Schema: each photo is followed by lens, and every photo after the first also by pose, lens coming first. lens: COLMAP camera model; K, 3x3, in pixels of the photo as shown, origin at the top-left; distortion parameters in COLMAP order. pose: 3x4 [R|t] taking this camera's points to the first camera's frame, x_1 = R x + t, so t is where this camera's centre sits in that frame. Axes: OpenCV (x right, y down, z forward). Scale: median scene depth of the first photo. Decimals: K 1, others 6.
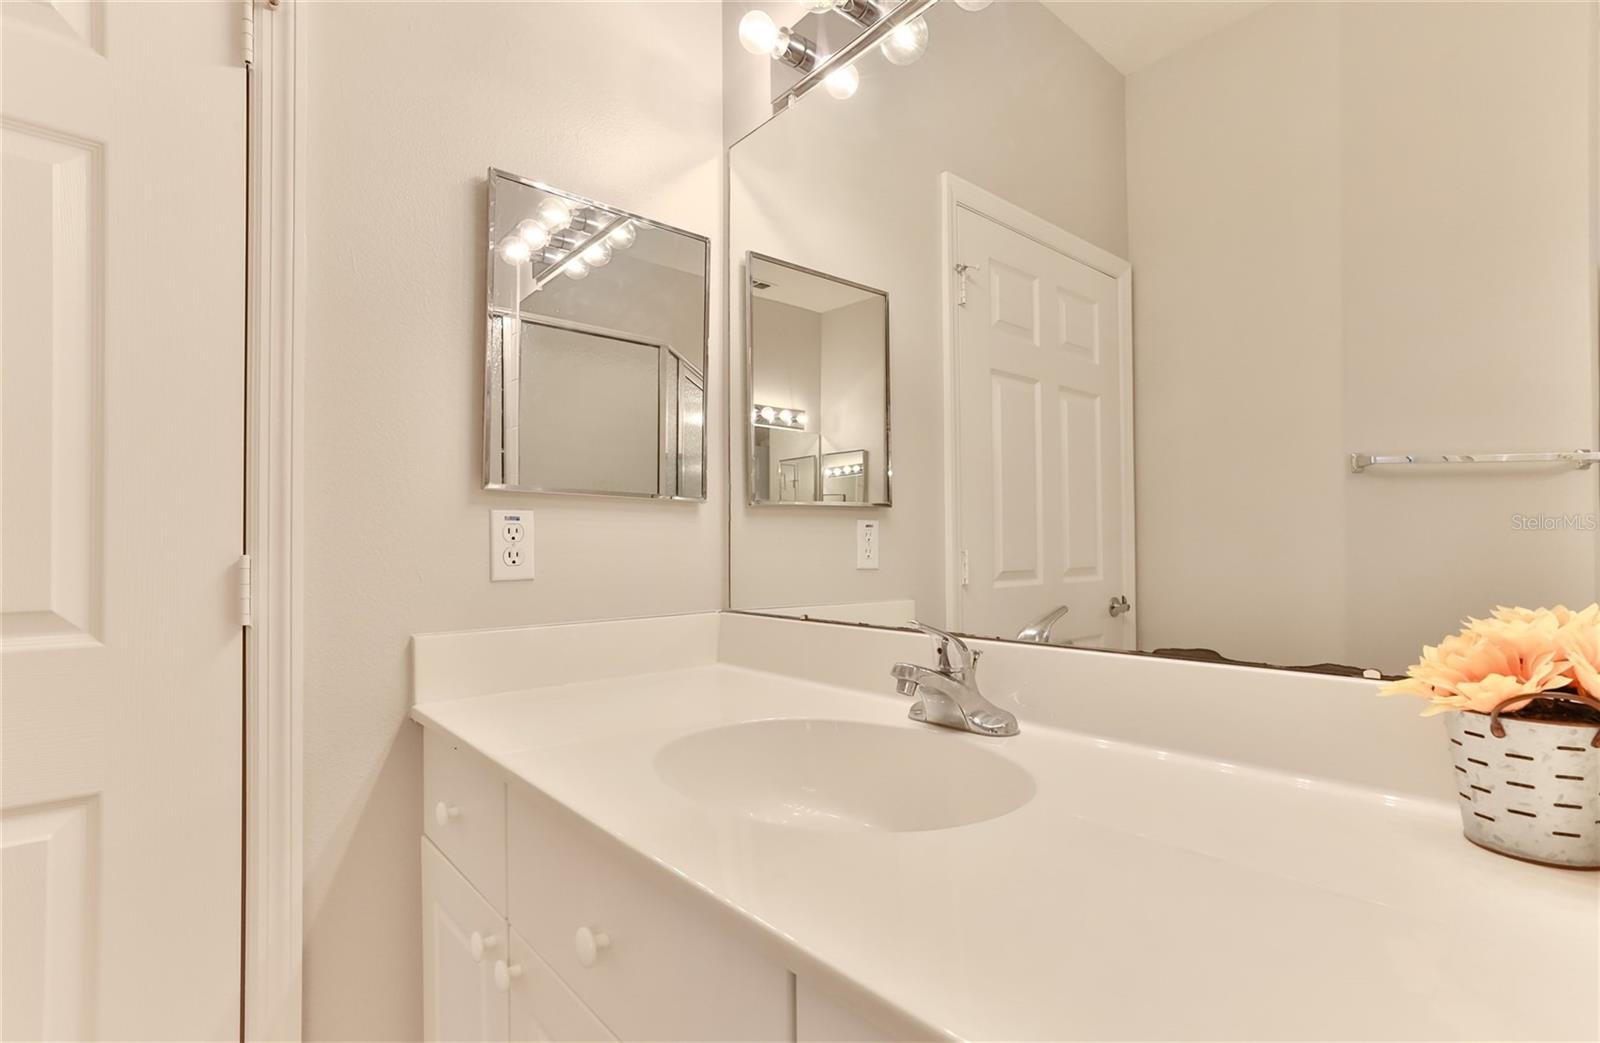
lens RADIAL K [[772.3, 0, 807.3], [0, 772.3, 539.8], [0, 0, 1]] dist [-0.017319, 0.000187]
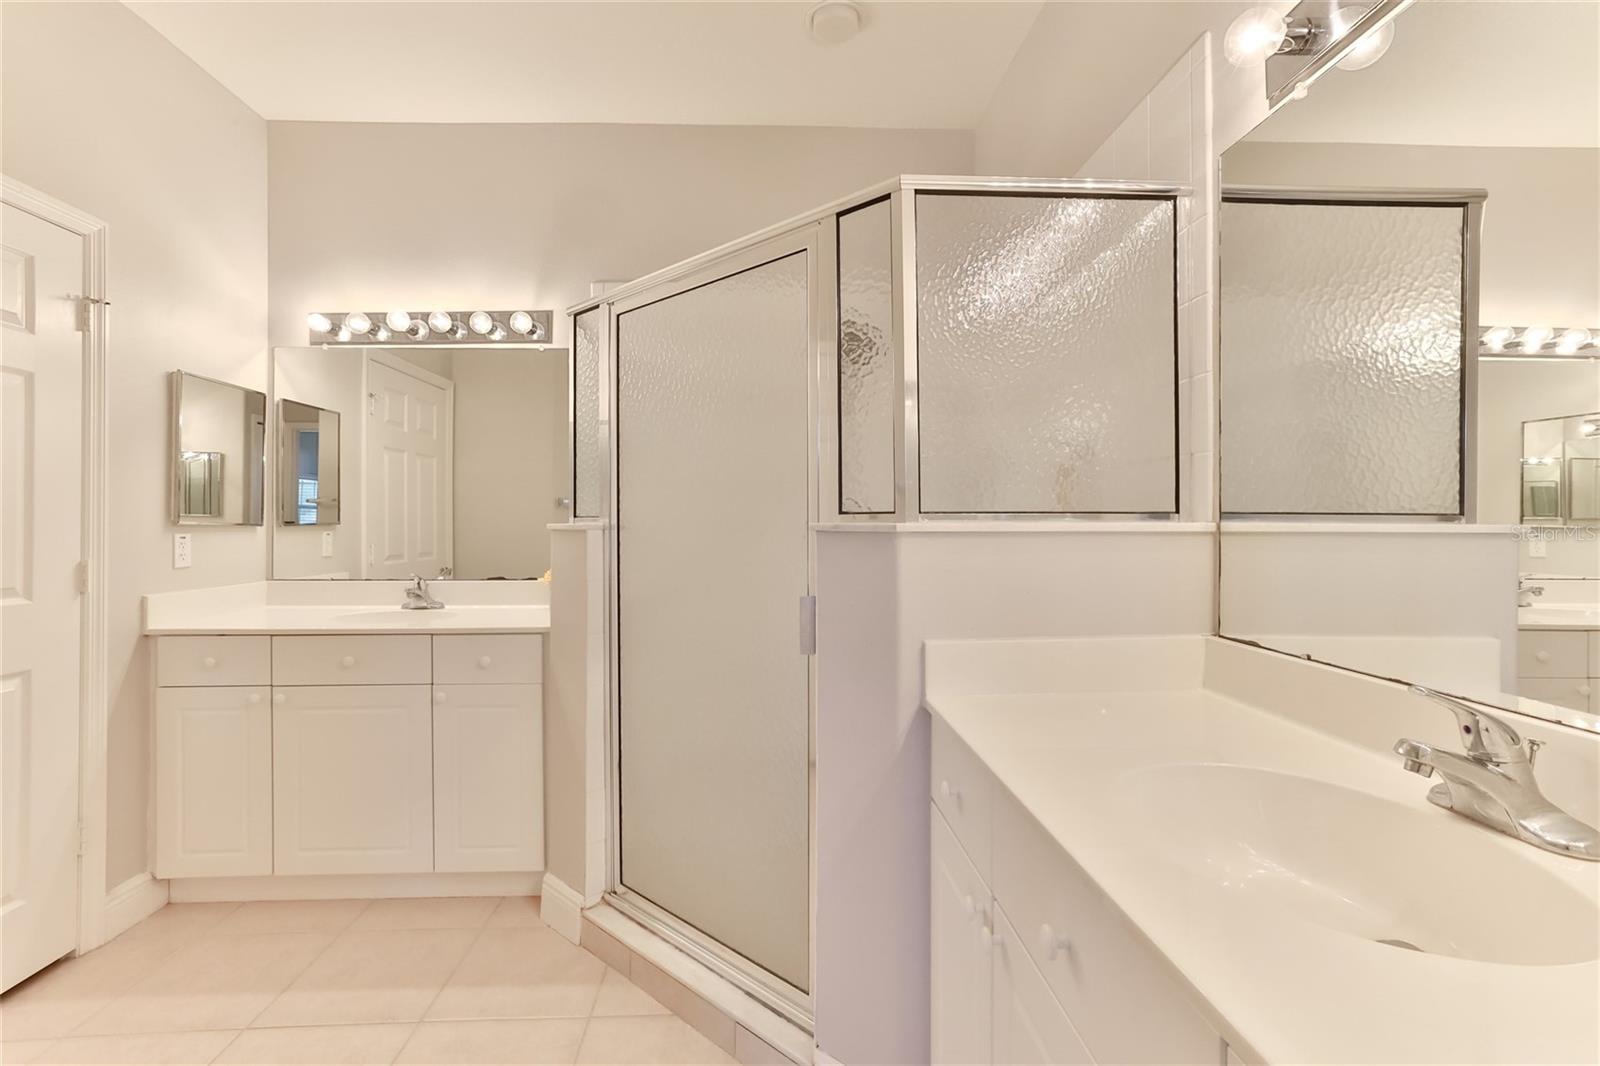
lens RADIAL K [[736.7, 0, 797.7], [0, 736.7, 518.2], [0, 0, 1]] dist [-0.034194, 0.023080]
pose [[0.623768, 0.013395, 0.781495, -0.848820], [-0.013765, 0.999886, -0.006151, -0.087318], [-0.781488, -0.006920, 0.623881, -1.450493]]
